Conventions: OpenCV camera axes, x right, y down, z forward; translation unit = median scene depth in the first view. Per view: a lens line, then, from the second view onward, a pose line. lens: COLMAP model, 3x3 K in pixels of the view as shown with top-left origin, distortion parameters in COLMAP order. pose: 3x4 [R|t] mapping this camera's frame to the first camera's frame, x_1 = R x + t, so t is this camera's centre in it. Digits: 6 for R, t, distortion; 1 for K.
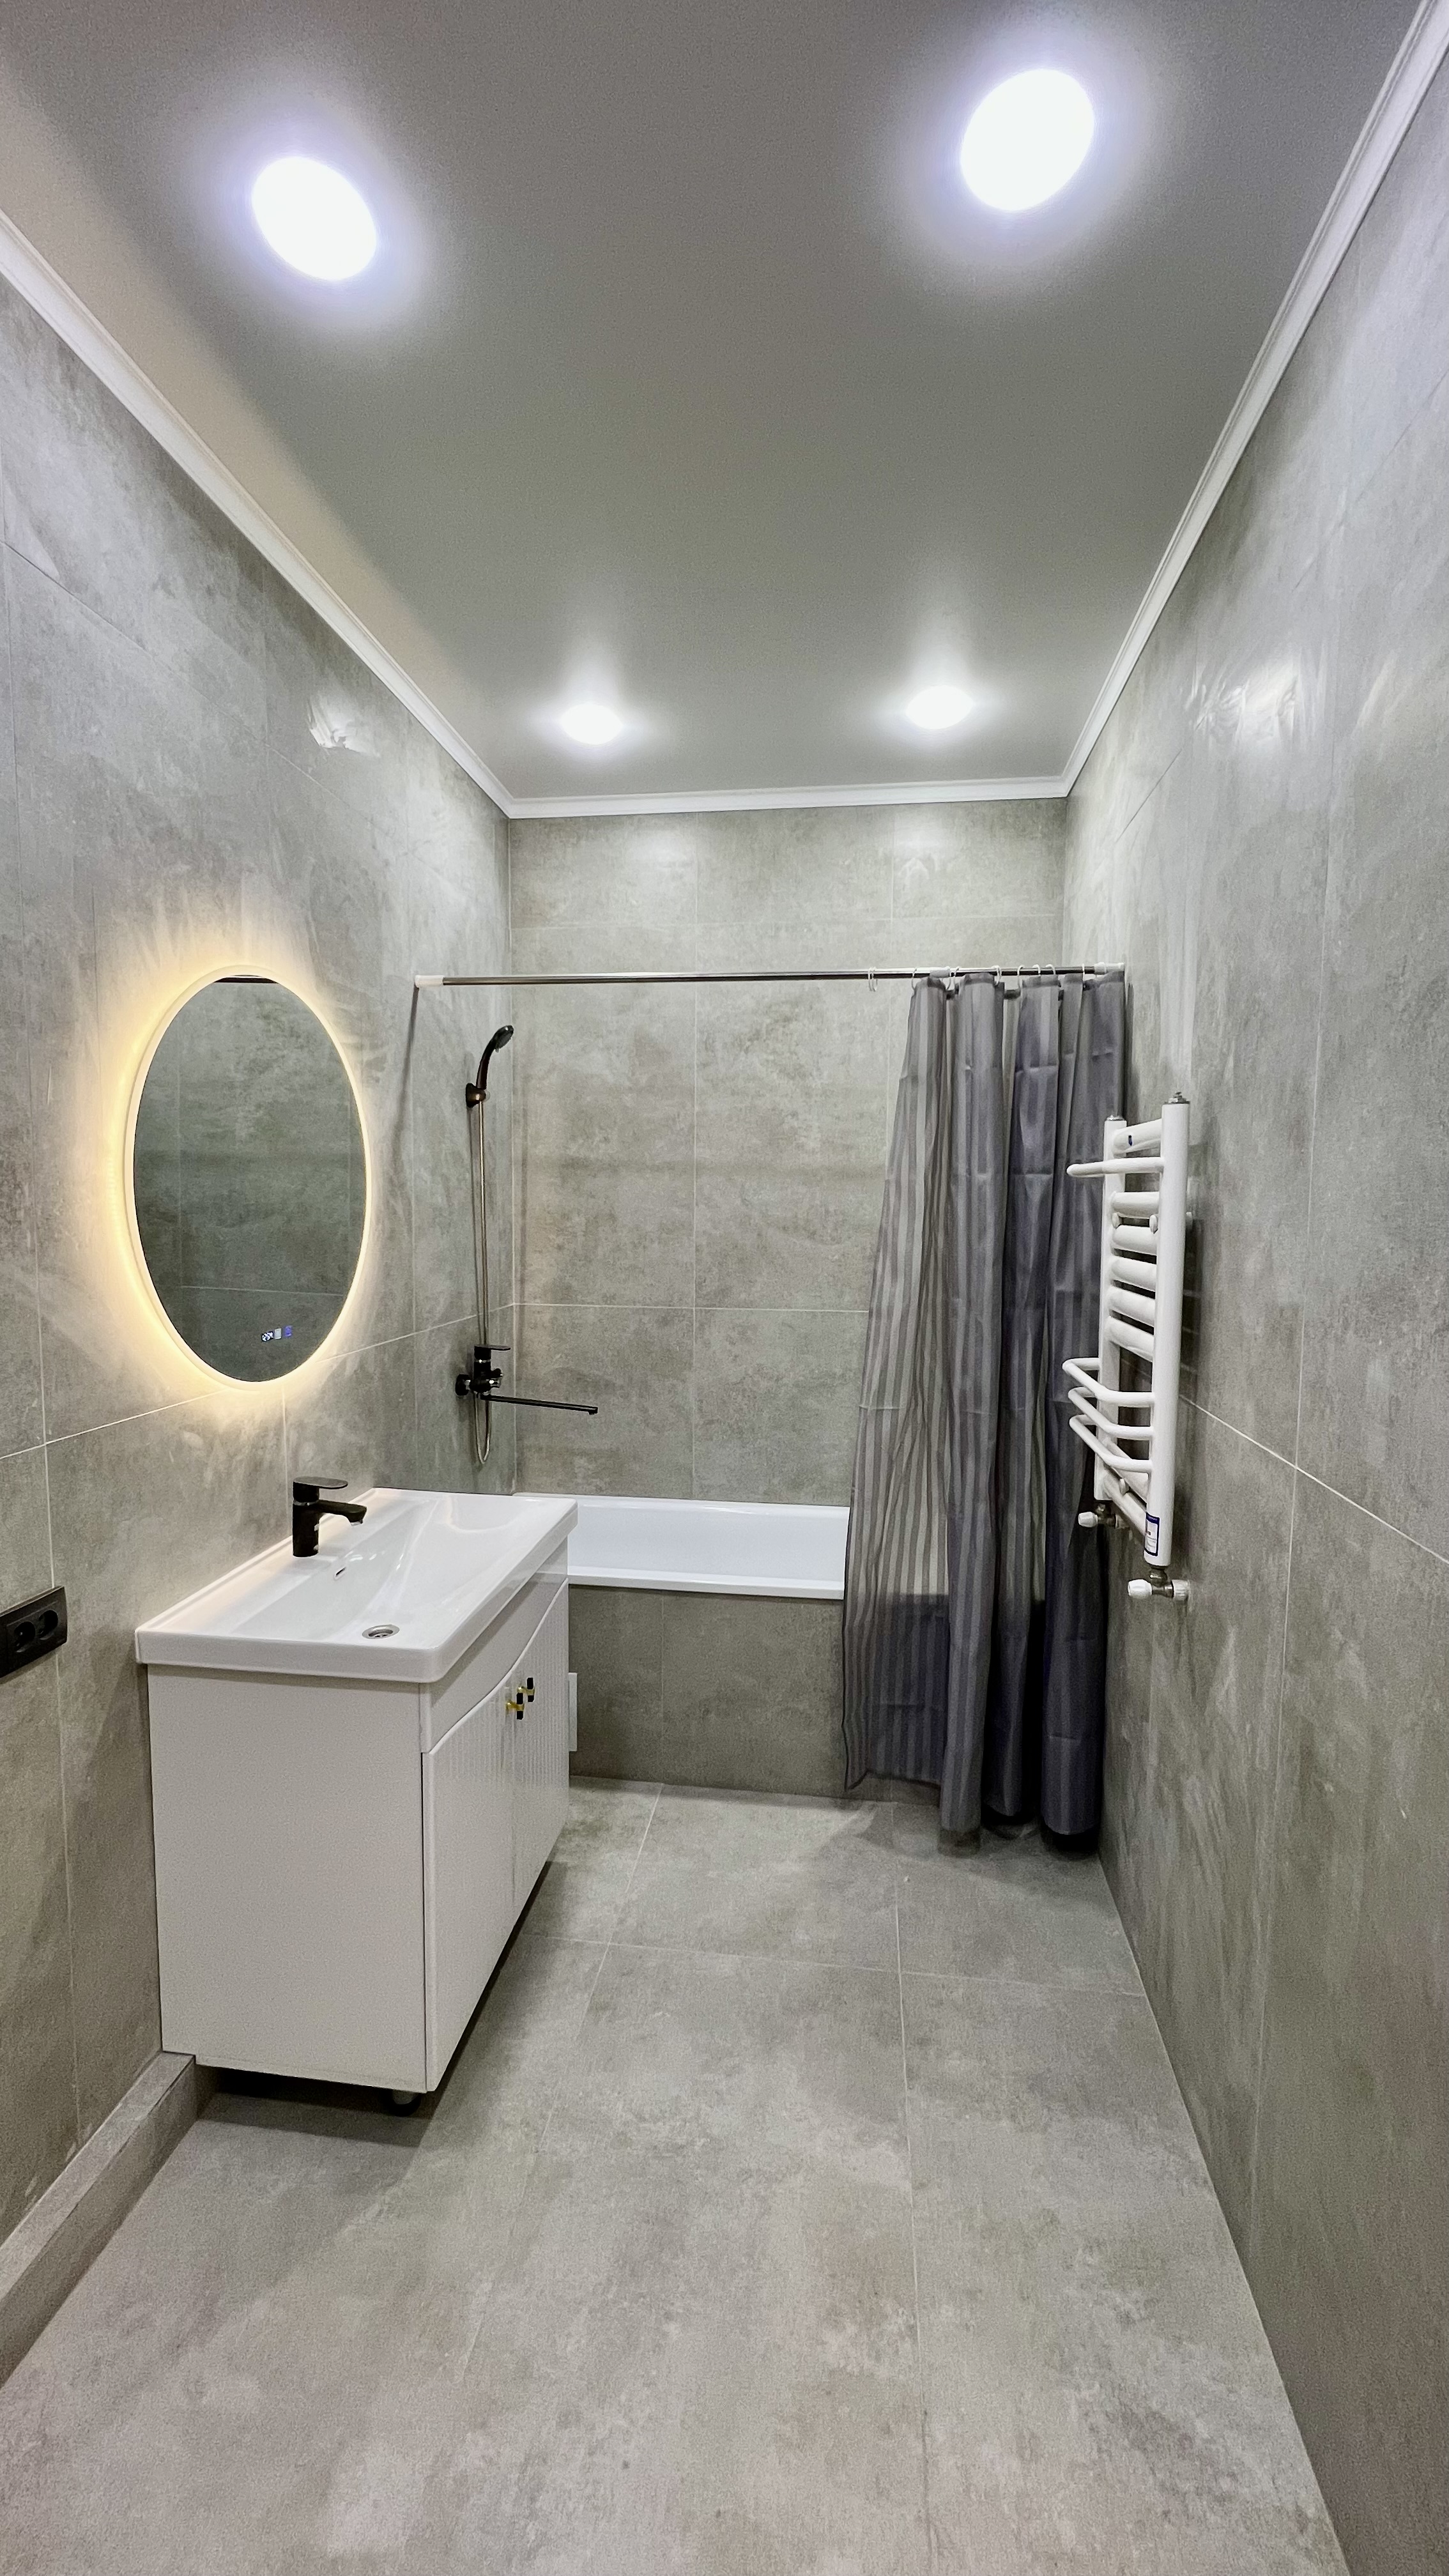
lens RADIAL K [[1010.6, 0, 727.1], [0, 1010.6, 1284.4], [0, 0, 1]] dist [0.000785, 0.000110]
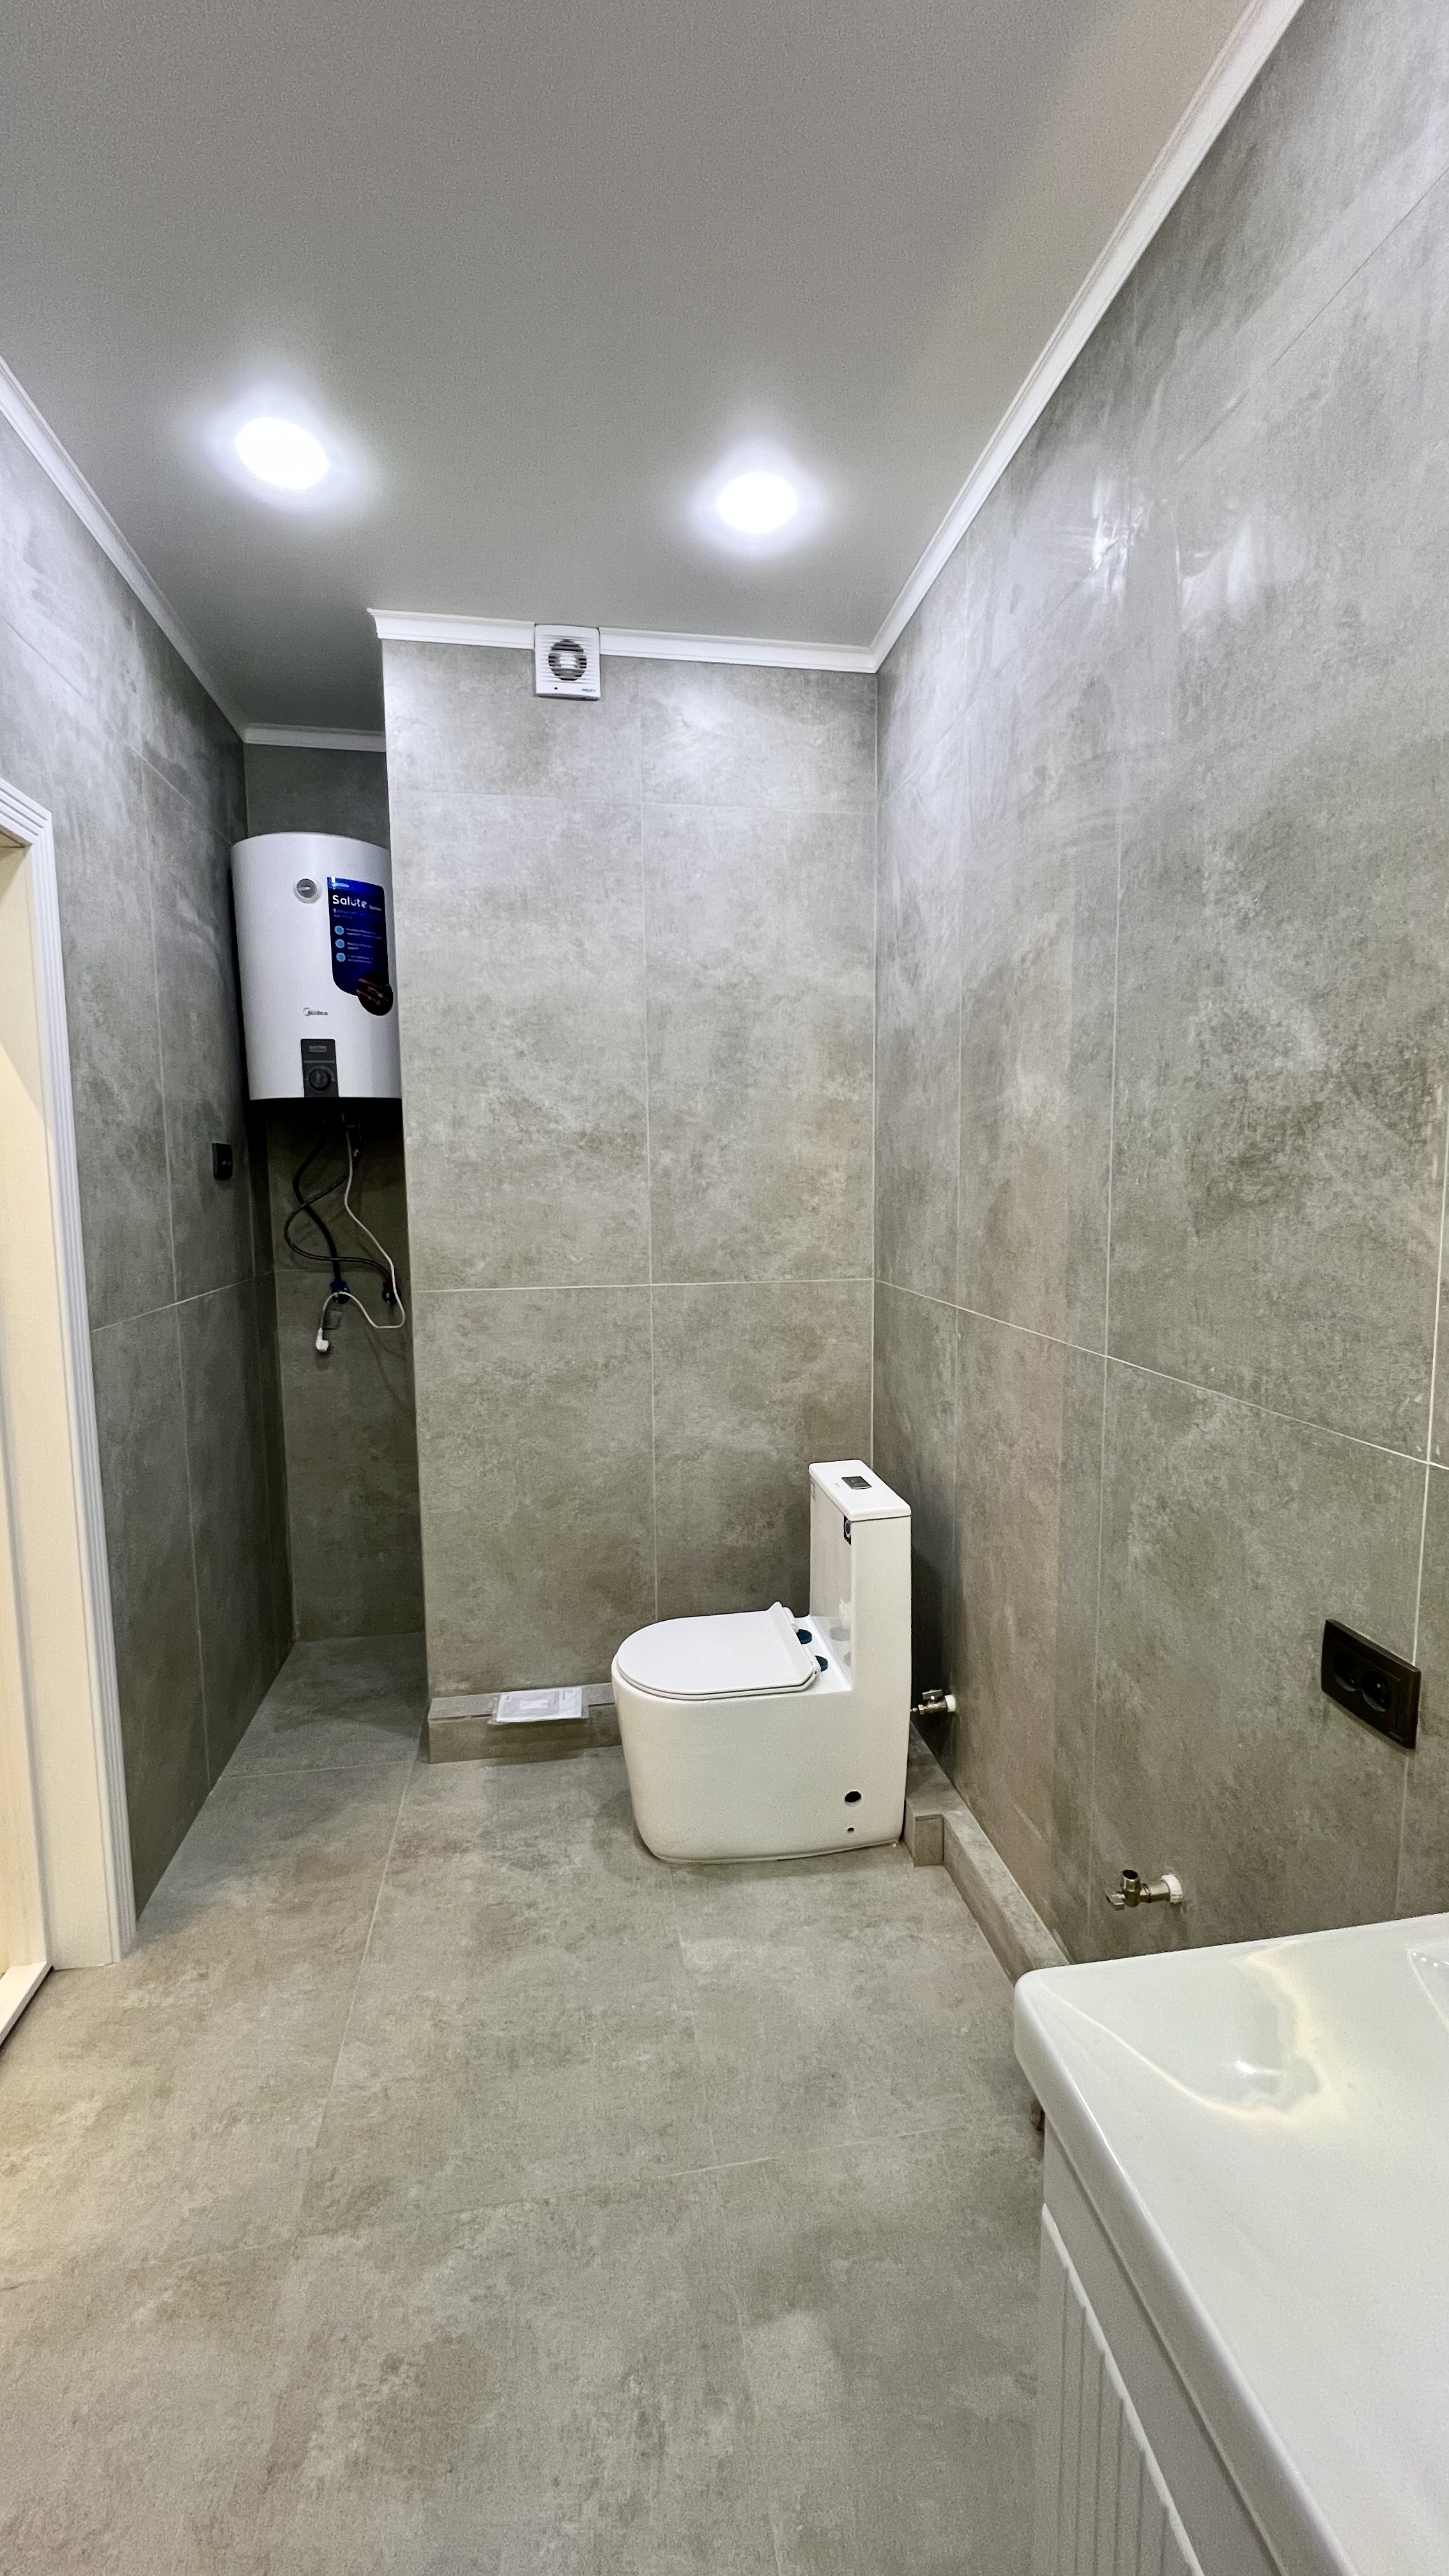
lens RADIAL K [[1010.6, 0, 721.6], [0, 1010.6, 1289.1], [0, 0, 1]] dist [0.000785, 0.000110]
pose [[-0.959174, 0.028701, -0.281358, -0.014641], [-0.025165, 0.982230, 0.185989, -0.080663], [0.281696, 0.185476, -0.941406, 1.565704]]
